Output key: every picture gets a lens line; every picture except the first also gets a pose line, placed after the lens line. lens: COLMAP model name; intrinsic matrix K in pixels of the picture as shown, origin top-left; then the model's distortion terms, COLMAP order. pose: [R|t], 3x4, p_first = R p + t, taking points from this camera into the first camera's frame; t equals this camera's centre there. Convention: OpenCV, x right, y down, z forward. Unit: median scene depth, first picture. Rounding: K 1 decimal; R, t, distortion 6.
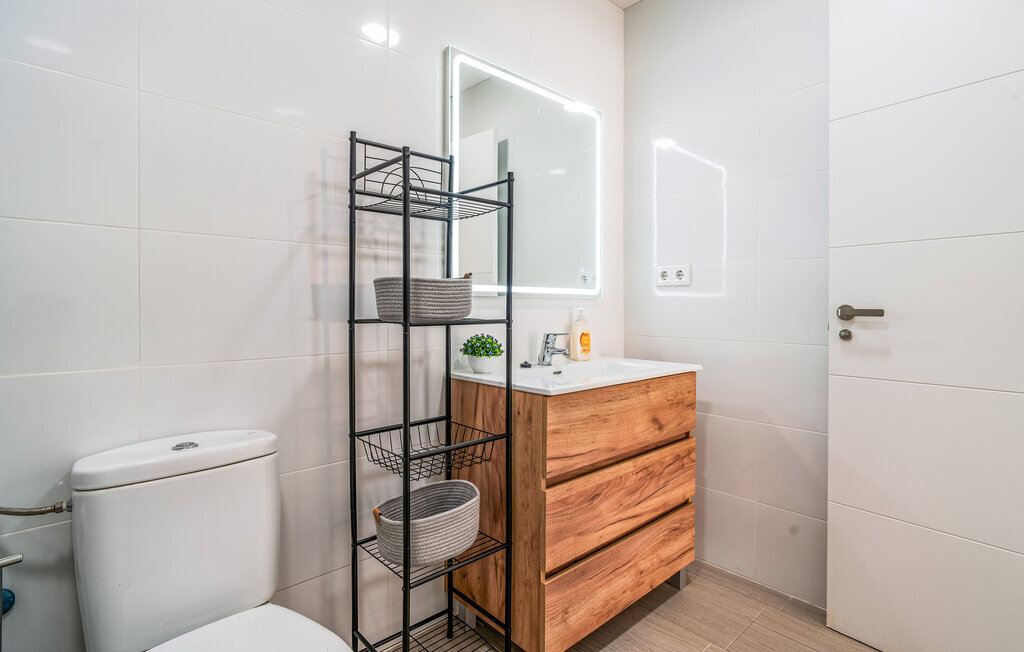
lens RADIAL K [[488.4, 0, 510.8], [0, 488.4, 317.2], [0, 0, 1]] dist [-0.000219, 0.000691]
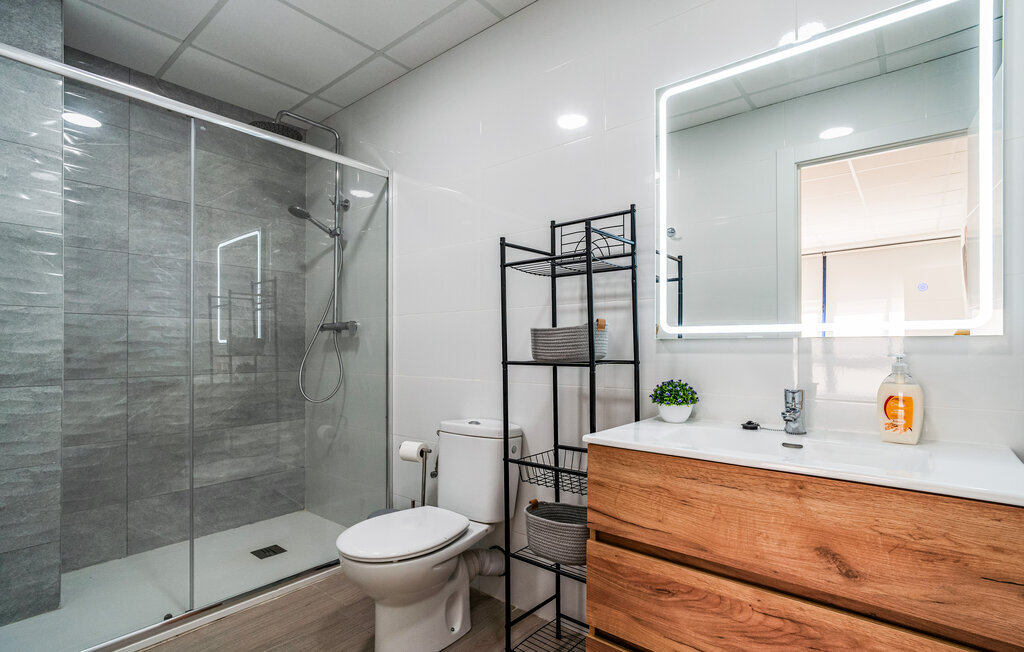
lens RADIAL K [[488.4, 0, 506.4], [0, 488.4, 348.2], [0, 0, 1]] dist [-0.000219, 0.000691]
pose [[0.144441, 0.003756, -0.989506, 0.866786], [-0.017892, 0.999839, 0.001184, -0.022010], [0.989352, 0.017533, 0.144485, 0.590736]]
